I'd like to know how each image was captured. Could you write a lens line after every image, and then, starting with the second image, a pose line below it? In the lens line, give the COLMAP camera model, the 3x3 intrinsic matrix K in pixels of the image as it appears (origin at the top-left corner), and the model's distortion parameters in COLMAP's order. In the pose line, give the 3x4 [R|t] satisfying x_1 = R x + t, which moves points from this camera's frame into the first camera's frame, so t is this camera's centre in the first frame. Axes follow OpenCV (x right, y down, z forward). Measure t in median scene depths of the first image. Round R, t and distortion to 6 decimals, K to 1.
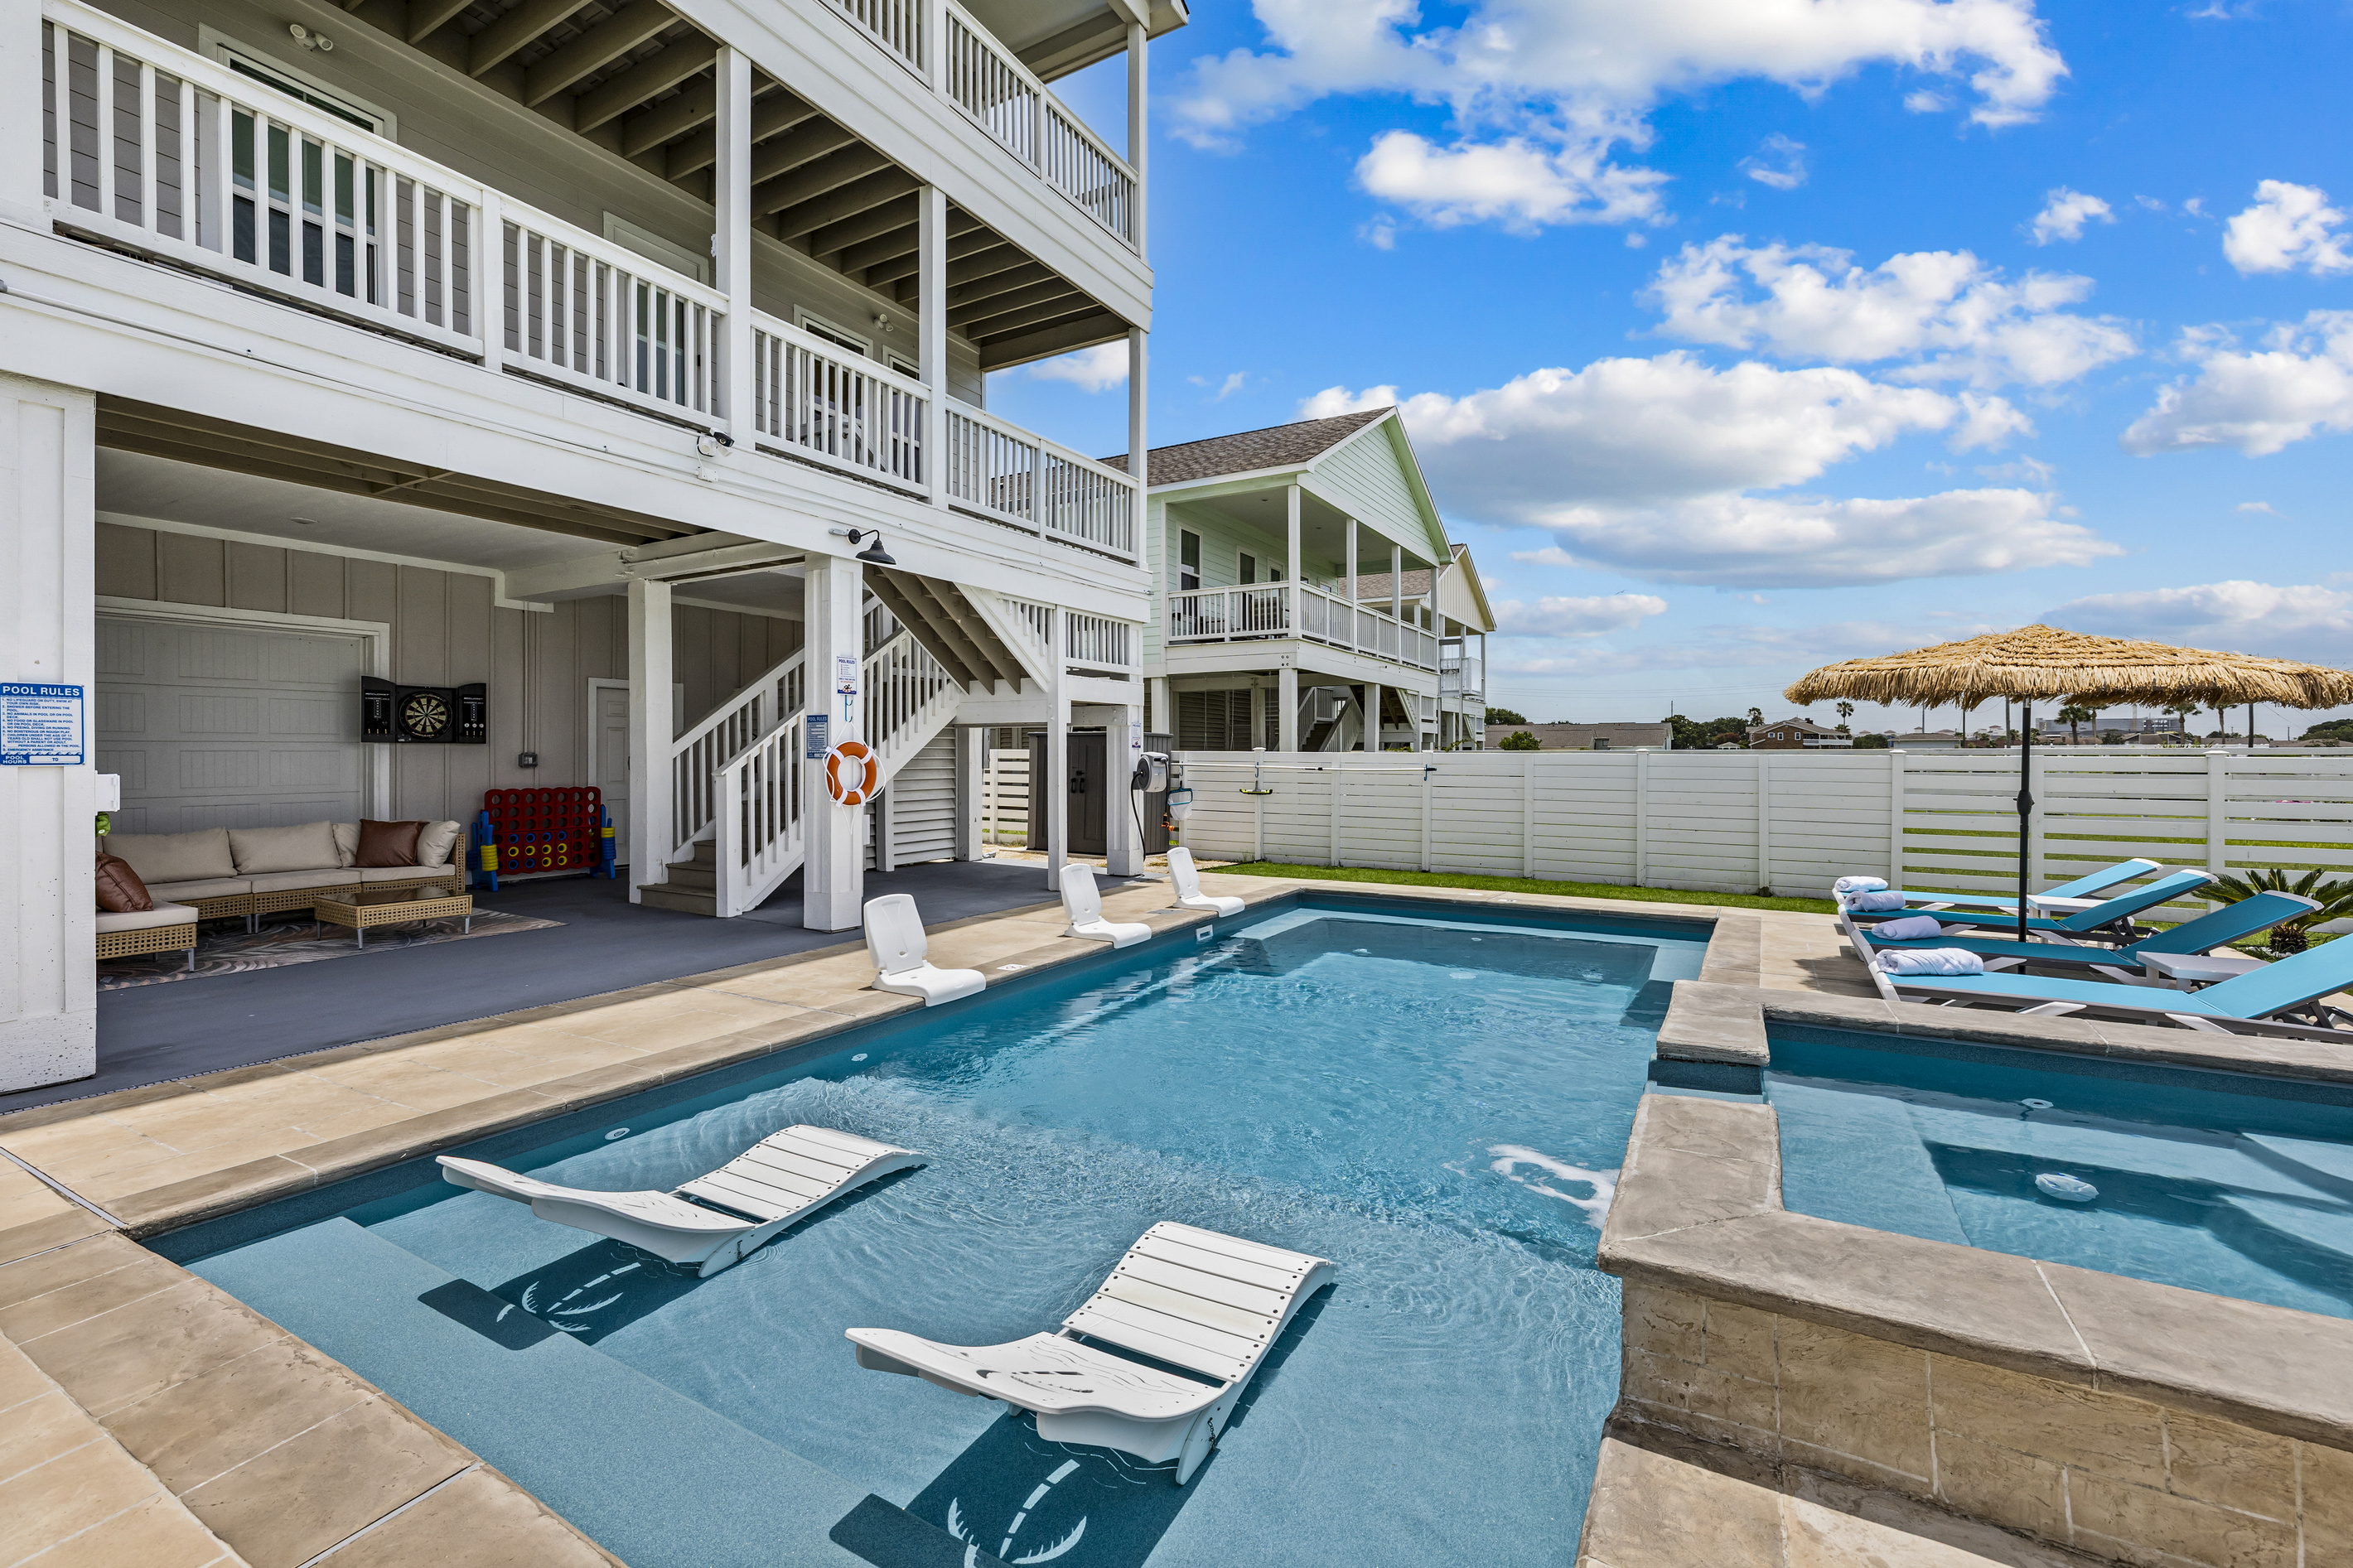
lens RADIAL K [[1046.1, 0, 1291.5], [0, 1046.1, 750.9], [0, 0, 1]] dist [-0.000027, -0.000329]
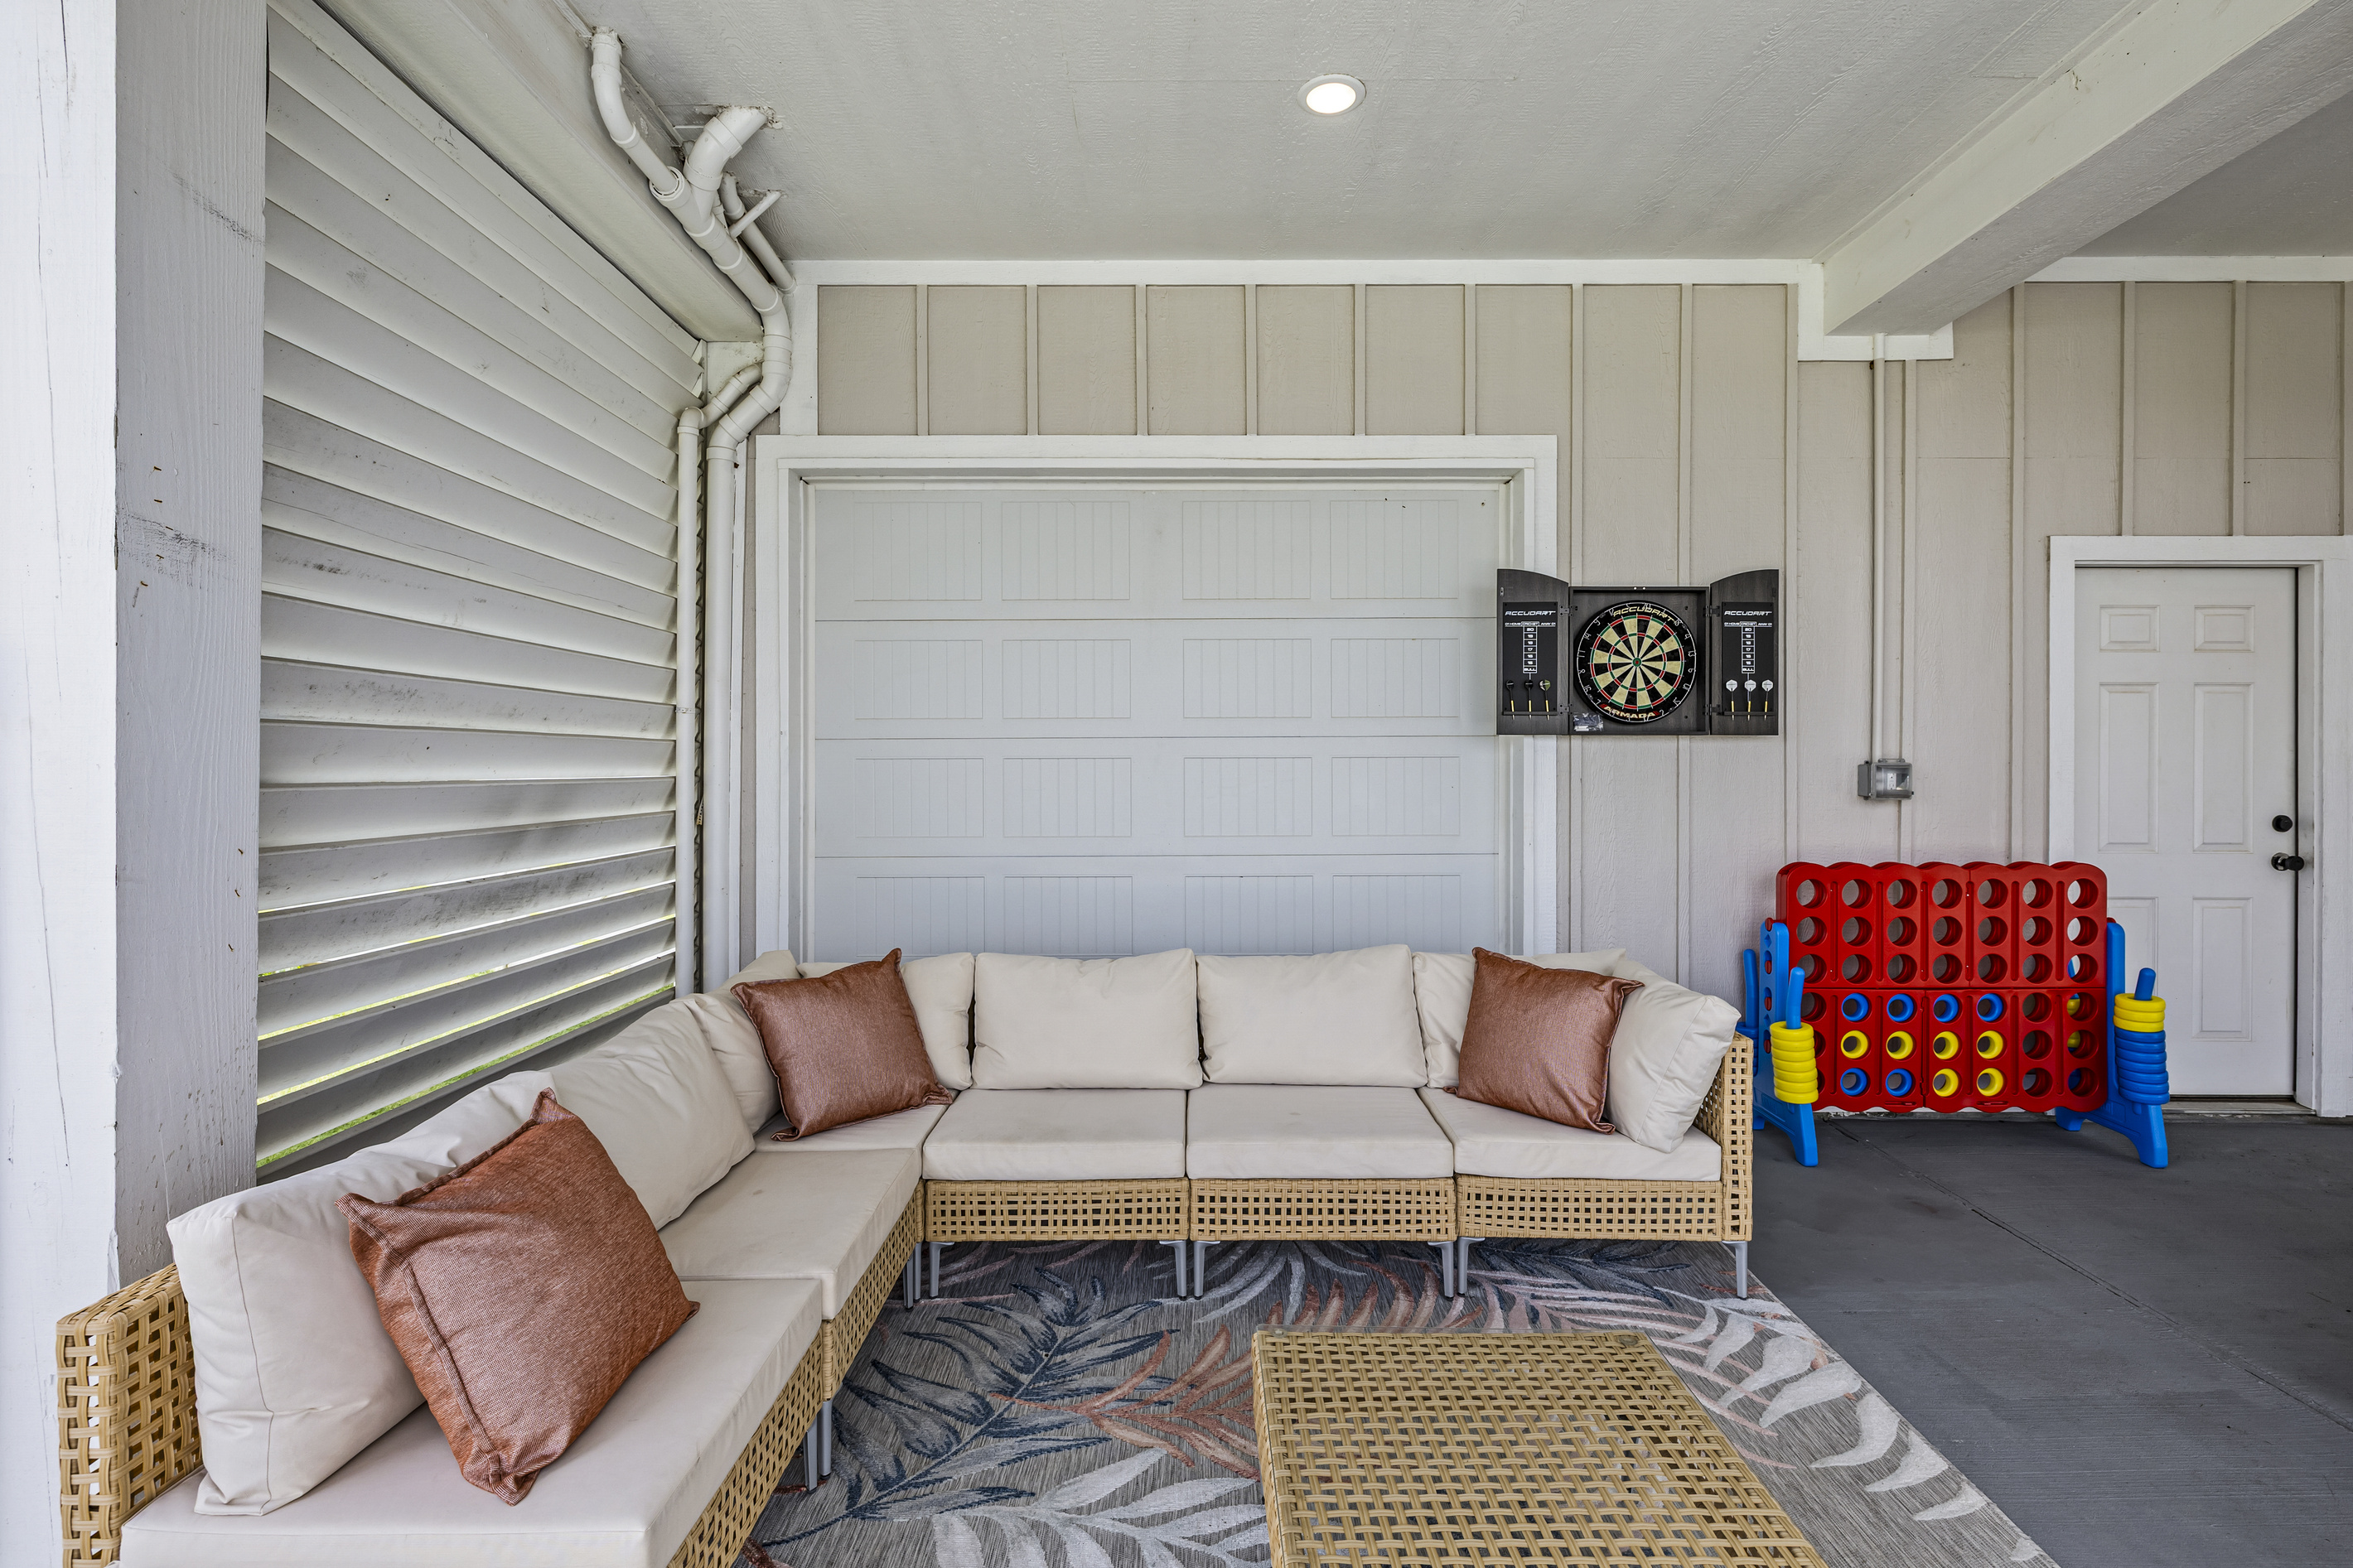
lens RADIAL K [[939.0, 0, 1159.8], [0, 939.0, 764.4], [0, 0, 1]] dist [-0.000338, -0.000123]
pose [[0.397161, 0.005972, -0.917729, -0.776305], [0.004076, 0.999957, 0.008271, -0.000264], [0.917740, -0.007026, 0.397120, 0.939731]]
